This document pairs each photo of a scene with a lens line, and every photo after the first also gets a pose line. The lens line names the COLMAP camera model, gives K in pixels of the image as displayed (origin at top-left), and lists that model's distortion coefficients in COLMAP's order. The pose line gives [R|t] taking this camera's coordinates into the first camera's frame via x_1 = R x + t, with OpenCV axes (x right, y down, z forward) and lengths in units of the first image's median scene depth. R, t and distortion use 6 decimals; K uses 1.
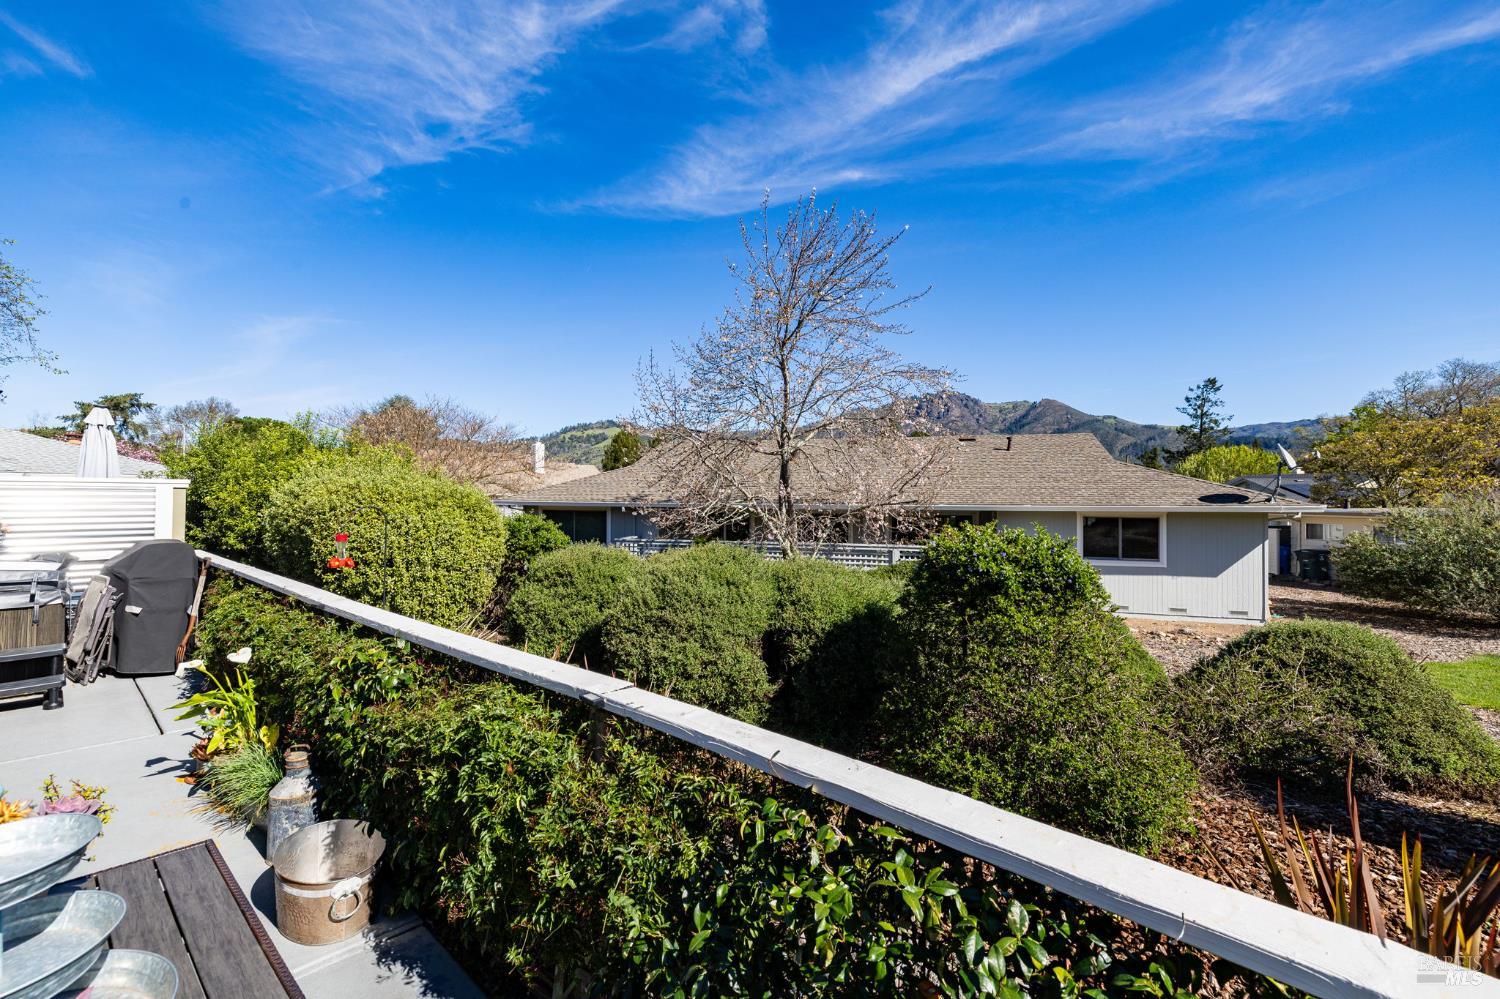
lens RADIAL K [[660.0, 0, 745.2], [0, 660.0, 495.1], [0, 0, 1]] dist [-0.000114, -0.001207]
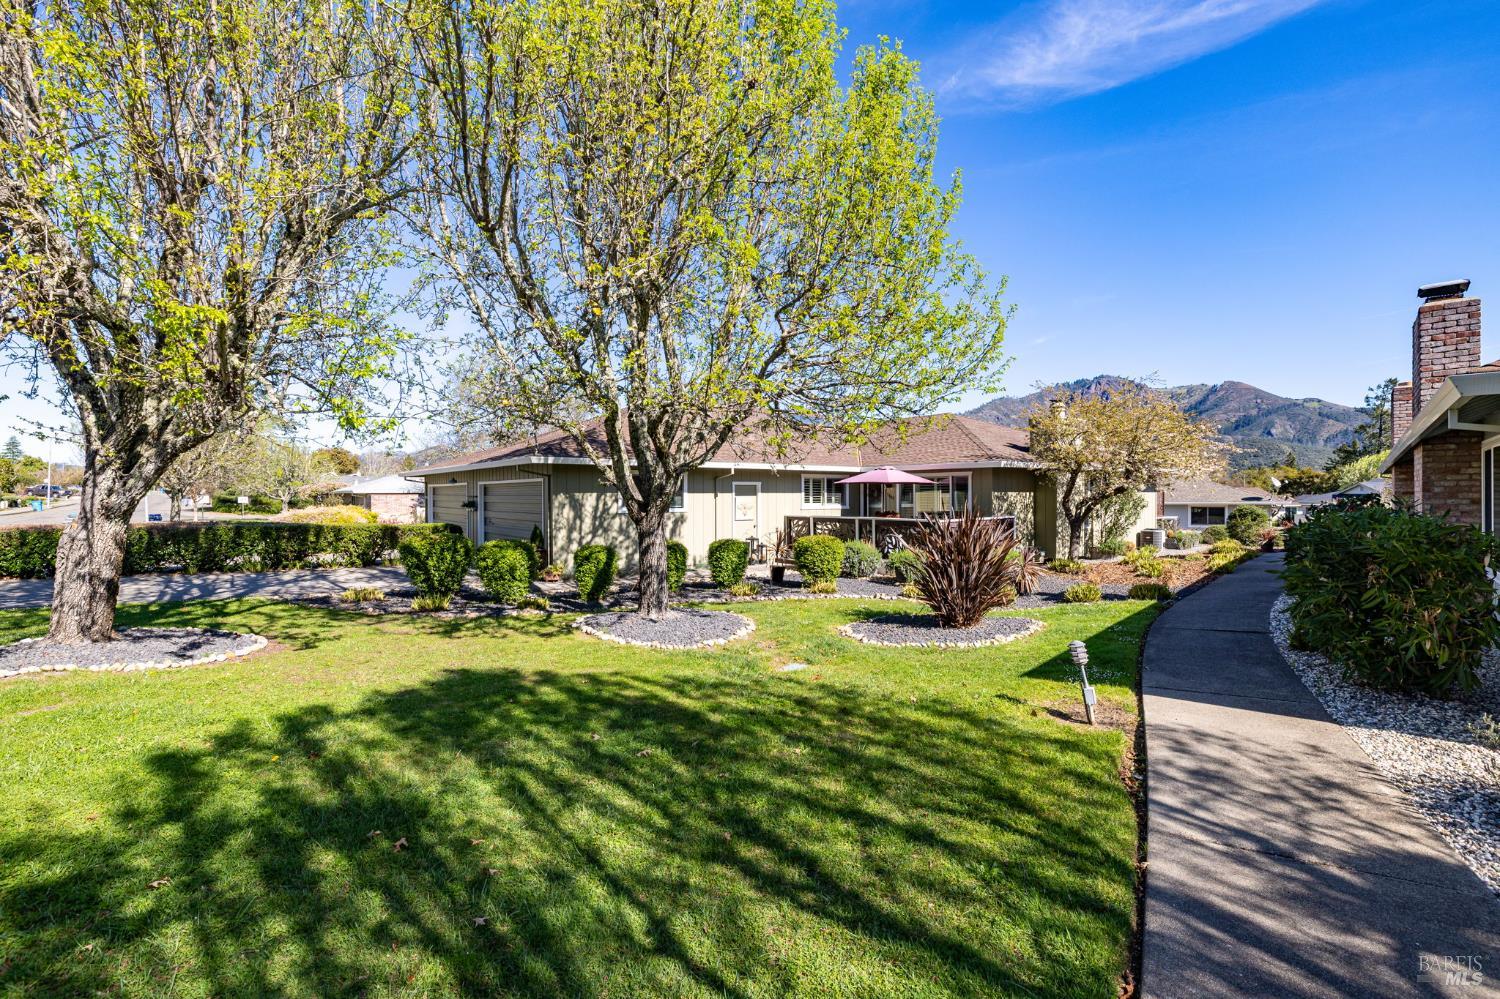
lens RADIAL K [[660.0, 0, 735.6], [0, 660.0, 502.8], [0, 0, 1]] dist [-0.000114, -0.001207]
pose [[0.977362, 0.006550, -0.211472, -0.095559], [-0.002268, 0.999788, 0.020483, -0.004151], [0.211561, -0.019540, 0.977169, -0.282941]]
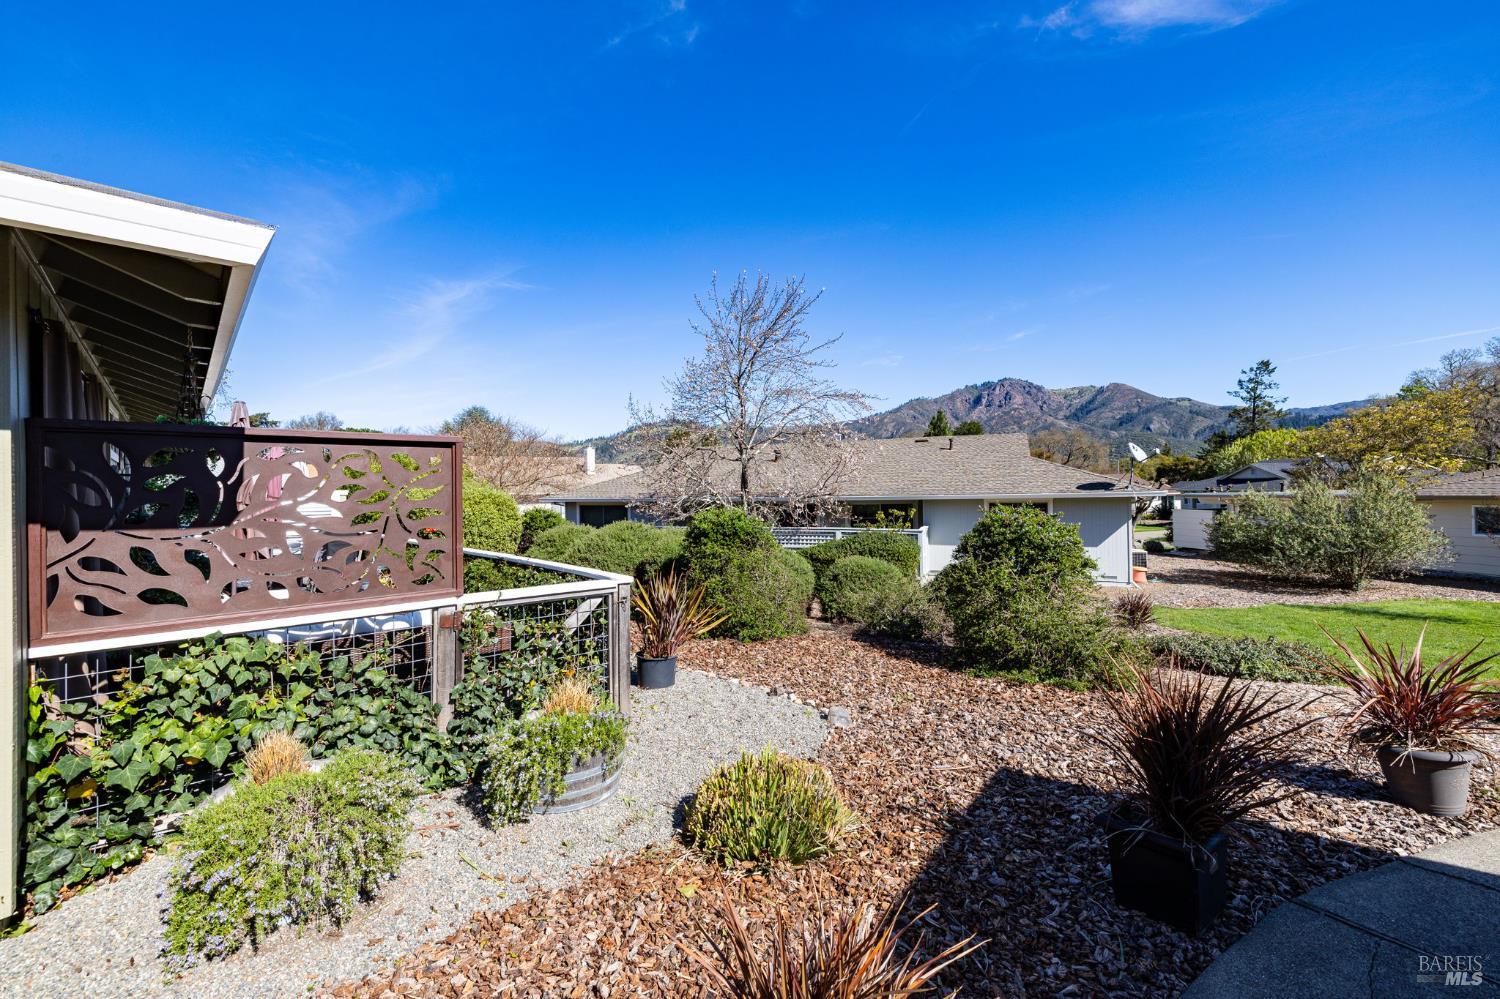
lens RADIAL K [[635.2, 0, 755.4], [0, 635.2, 504.8], [0, 0, 1]] dist [0.033521, 0.000265]
pose [[0.996454, -0.015023, -0.082791, 0.030438], [0.017331, 0.999479, 0.027236, -0.000725], [0.082339, -0.028574, 0.996195, -0.046783]]
